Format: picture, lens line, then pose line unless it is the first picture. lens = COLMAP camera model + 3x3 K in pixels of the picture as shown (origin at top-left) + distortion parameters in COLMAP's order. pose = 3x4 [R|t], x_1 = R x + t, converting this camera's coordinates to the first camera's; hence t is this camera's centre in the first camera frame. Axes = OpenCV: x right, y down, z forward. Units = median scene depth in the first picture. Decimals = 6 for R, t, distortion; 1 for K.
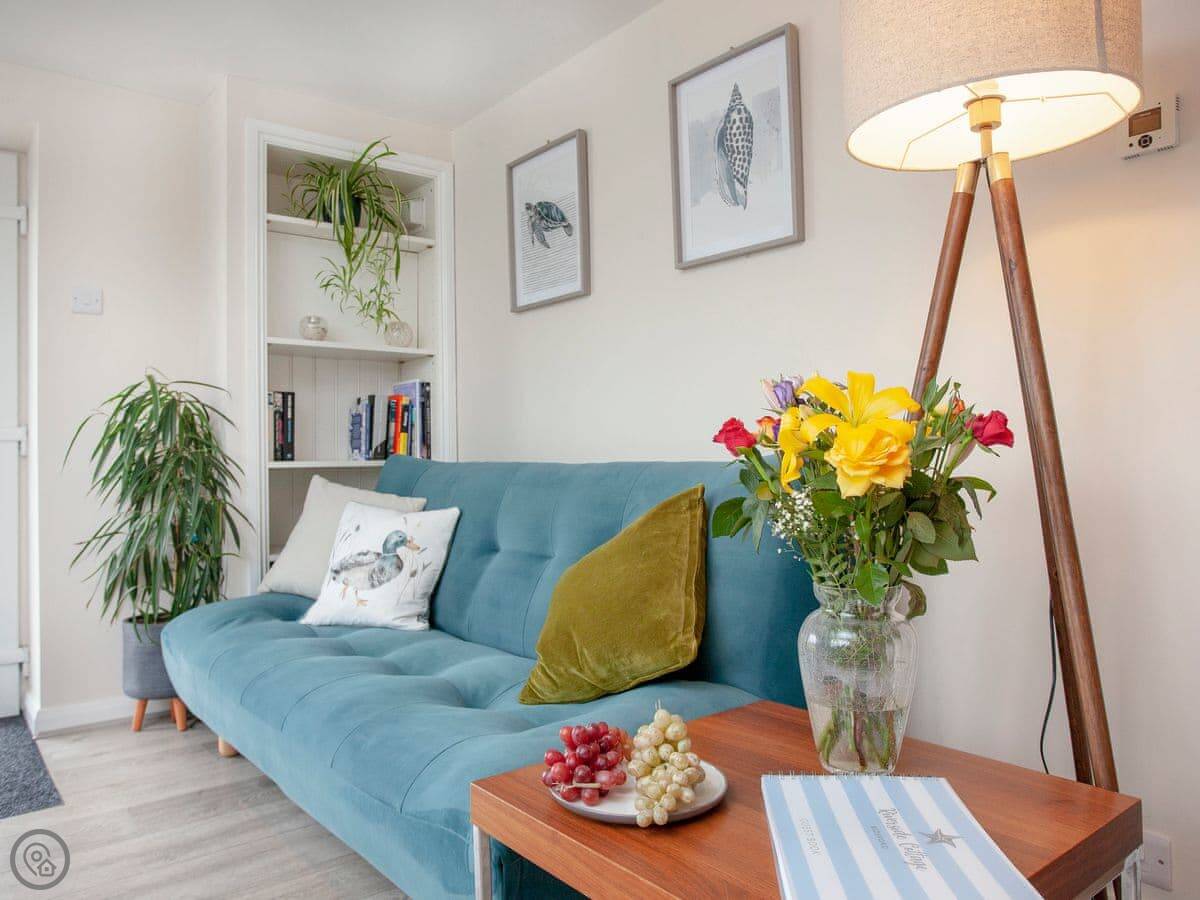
lens RADIAL K [[859.1, 0, 600.0], [0, 859.1, 450.0], [0, 0, 1]] dist [-0.029963, 0.007445]
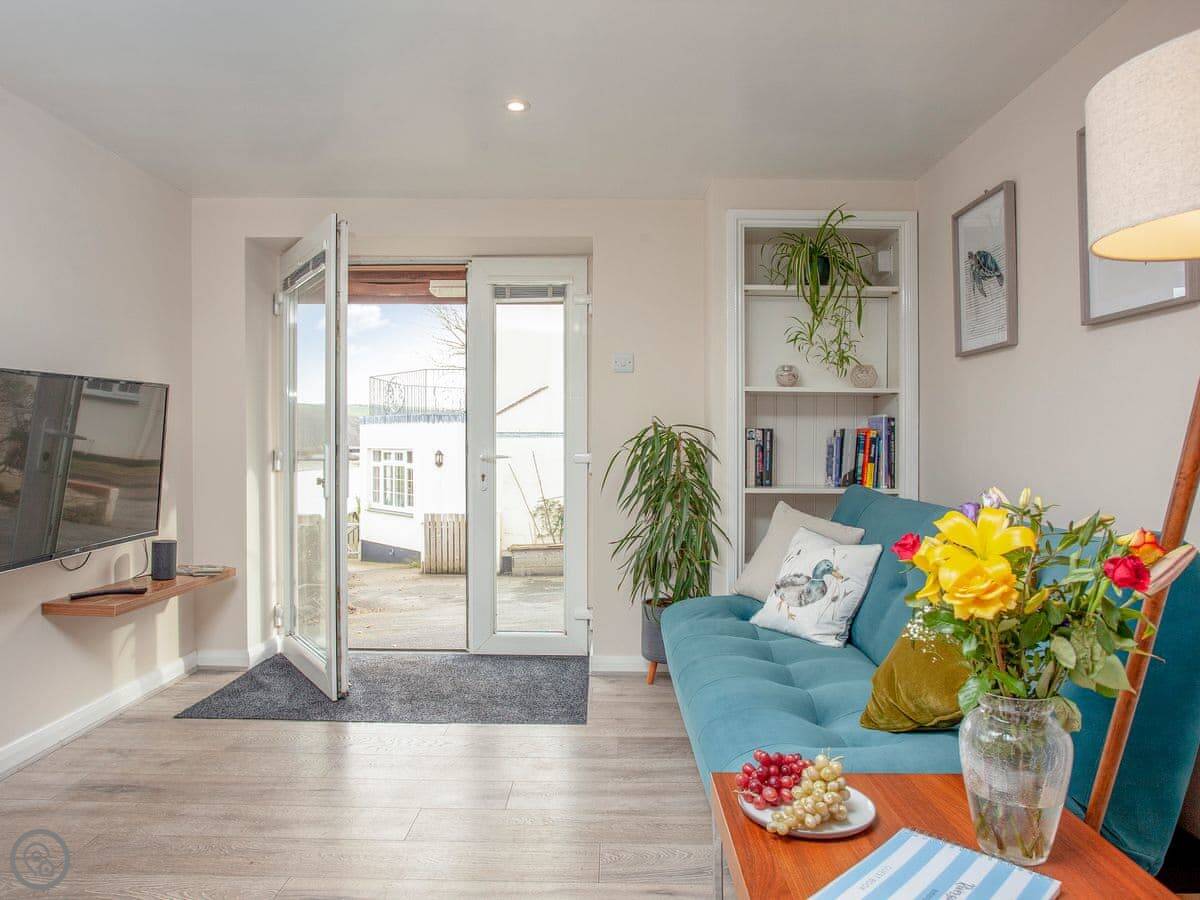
lens RADIAL K [[840.2, 0, 567.3], [0, 840.2, 453.6], [0, 0, 1]] dist [-0.029293, 0.003040]
pose [[0.751184, 0.027702, -0.659511, 0.219812], [-0.011798, 0.999523, 0.028546, -0.068764], [0.659987, -0.013663, 0.751153, -0.075457]]
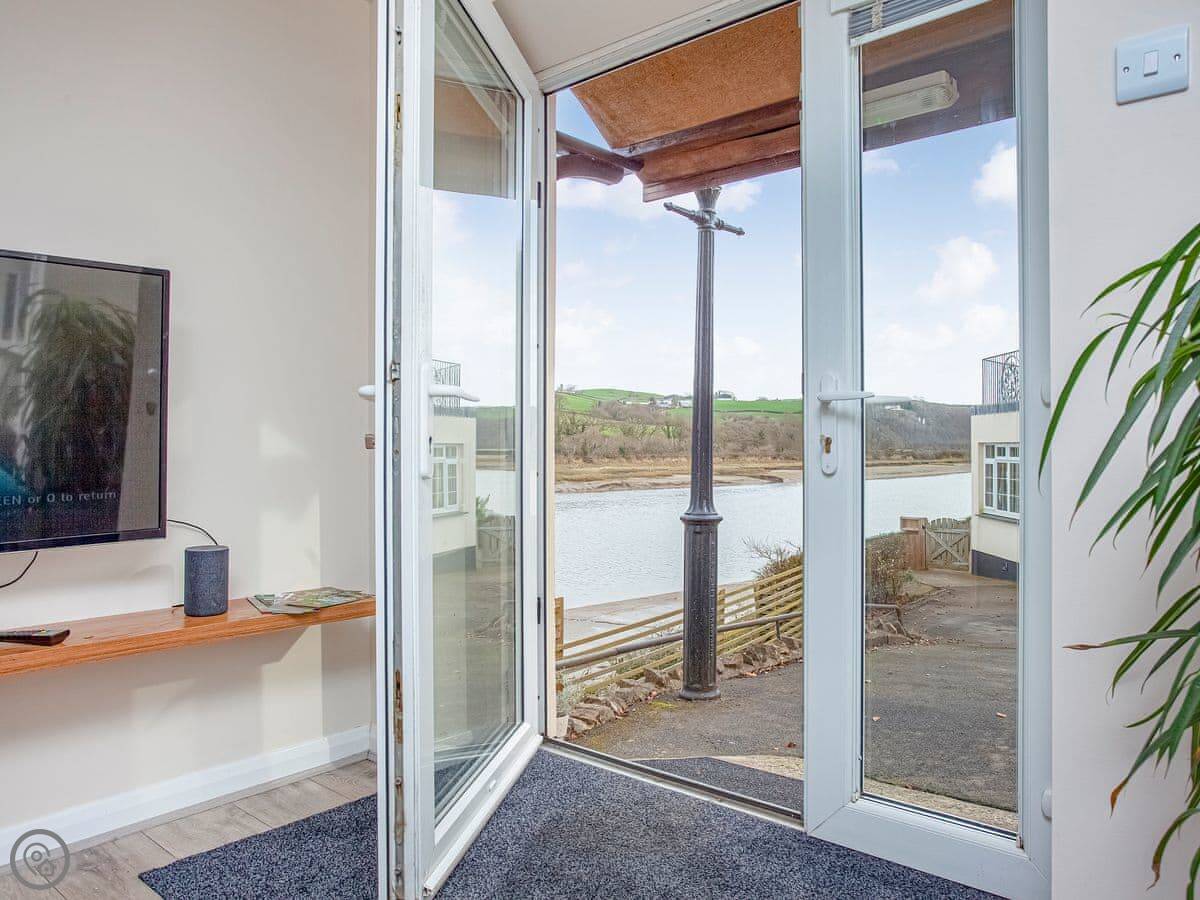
lens RADIAL K [[859.1, 0, 600.0], [0, 859.1, 450.0], [0, 0, 1]] dist [-0.029963, 0.007445]
pose [[0.164933, 0.019410, -0.986114, -0.247964], [0.015784, 0.999626, 0.022316, 0.004312], [0.986178, -0.019245, 0.164565, 0.677309]]
